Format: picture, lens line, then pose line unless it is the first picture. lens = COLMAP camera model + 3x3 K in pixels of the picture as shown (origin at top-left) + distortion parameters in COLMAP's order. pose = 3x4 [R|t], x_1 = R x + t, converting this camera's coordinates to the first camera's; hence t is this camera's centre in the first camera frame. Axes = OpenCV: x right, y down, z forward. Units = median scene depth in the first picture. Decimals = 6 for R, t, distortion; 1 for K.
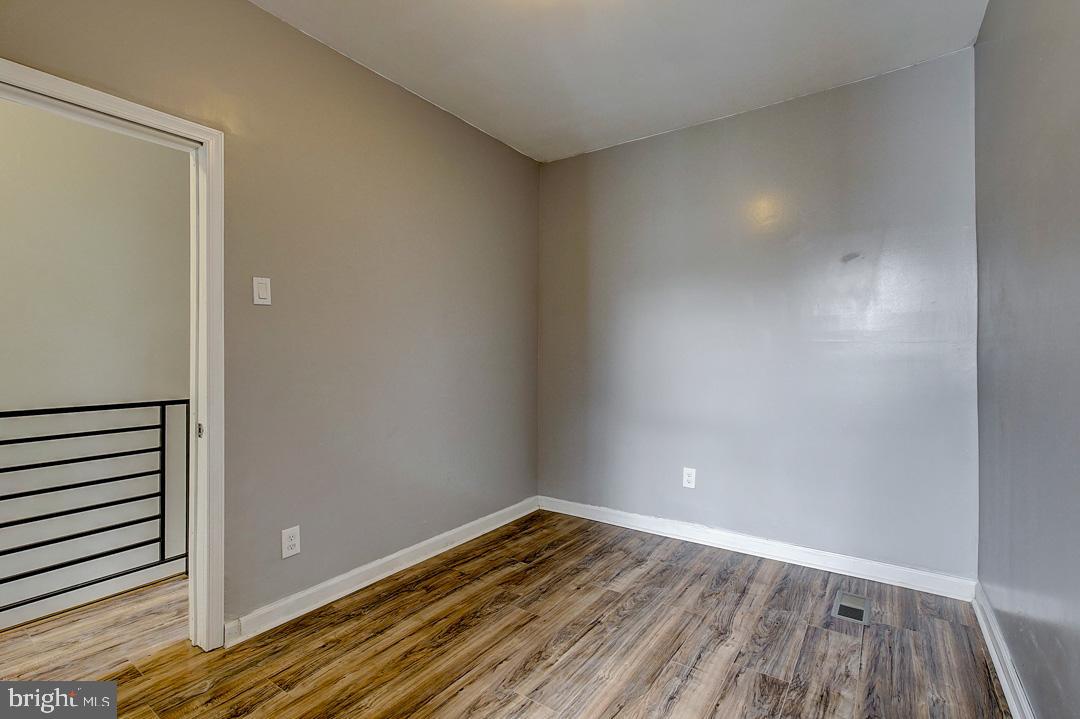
lens RADIAL K [[490.5, 0, 546.2], [0, 490.5, 355.1], [0, 0, 1]] dist [-0.006319, 0.009613]
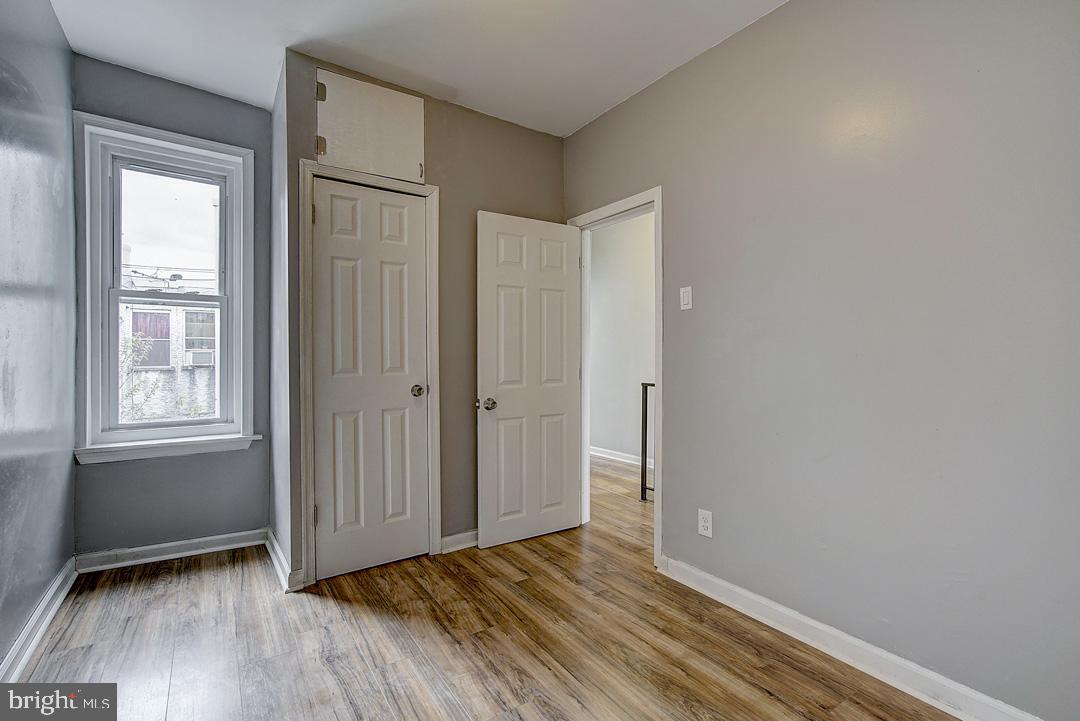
lens RADIAL K [[490.5, 0, 546.6], [0, 490.5, 356.7], [0, 0, 1]] dist [-0.006319, 0.009613]
pose [[-0.350367, -0.001056, -0.936612, 0.648515], [-0.007524, 0.999970, 0.001687, 0.012268], [0.936582, 0.007638, -0.350364, 1.087064]]
